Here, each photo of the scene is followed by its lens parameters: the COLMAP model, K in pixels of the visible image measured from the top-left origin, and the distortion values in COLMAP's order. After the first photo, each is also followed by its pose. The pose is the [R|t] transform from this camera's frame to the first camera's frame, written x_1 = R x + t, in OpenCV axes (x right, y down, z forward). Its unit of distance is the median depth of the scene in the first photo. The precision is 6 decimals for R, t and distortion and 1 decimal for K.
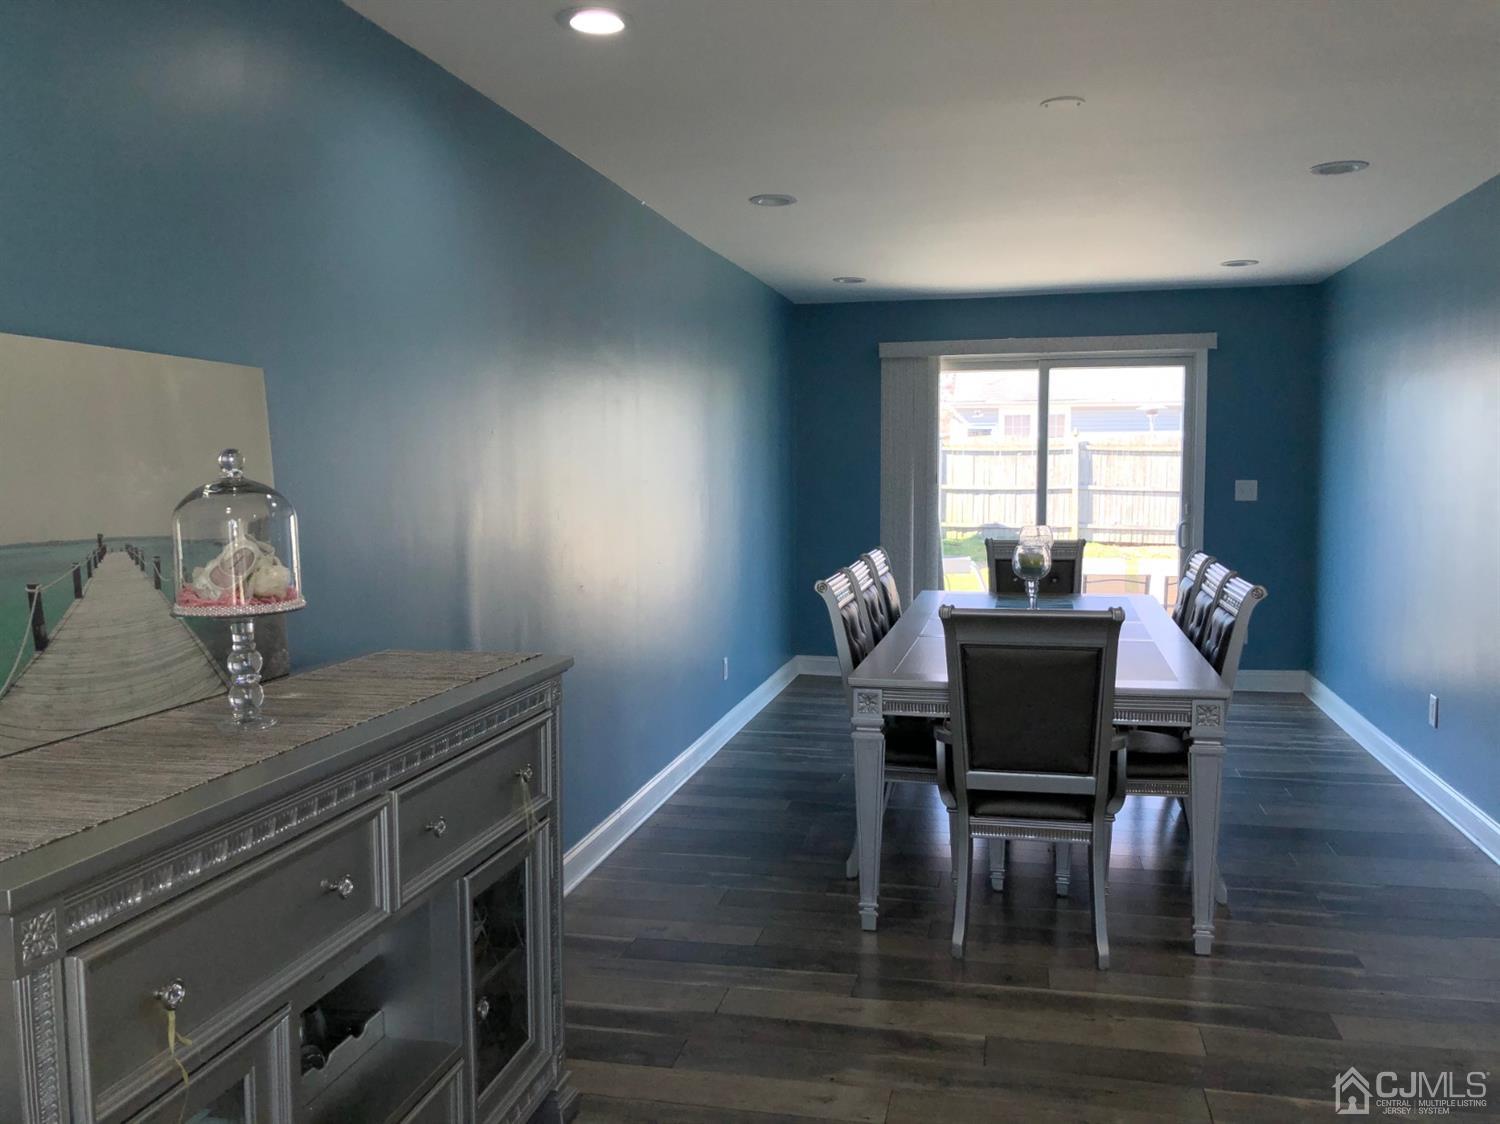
lens RADIAL K [[1226.9, 0, 753.9], [0, 1226.9, 555.3], [0, 0, 1]] dist [0.055192, -0.050953]
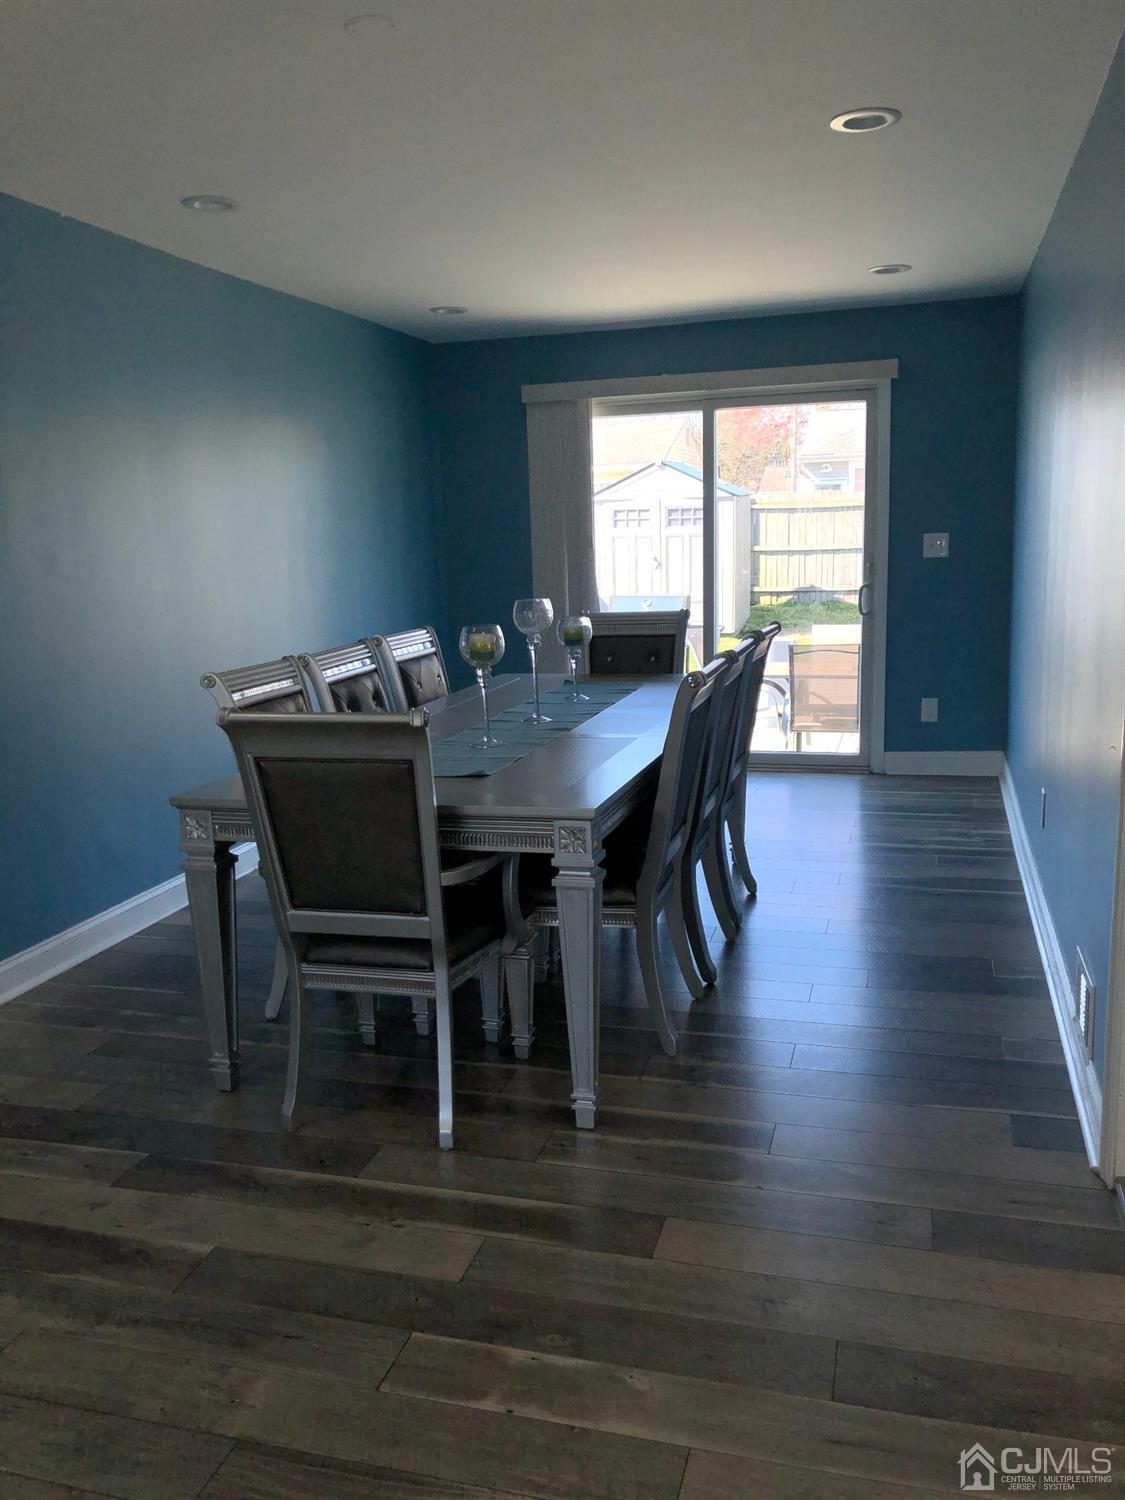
lens RADIAL K [[1226.9, 0, 561.2], [0, 1226.9, 752.6], [0, 0, 1]] dist [0.055192, -0.050953]
pose [[0.996664, -0.013351, -0.080516, 0.221665], [0.021719, 0.994344, 0.103967, -0.004172], [0.078673, -0.105369, 0.991316, 0.117857]]
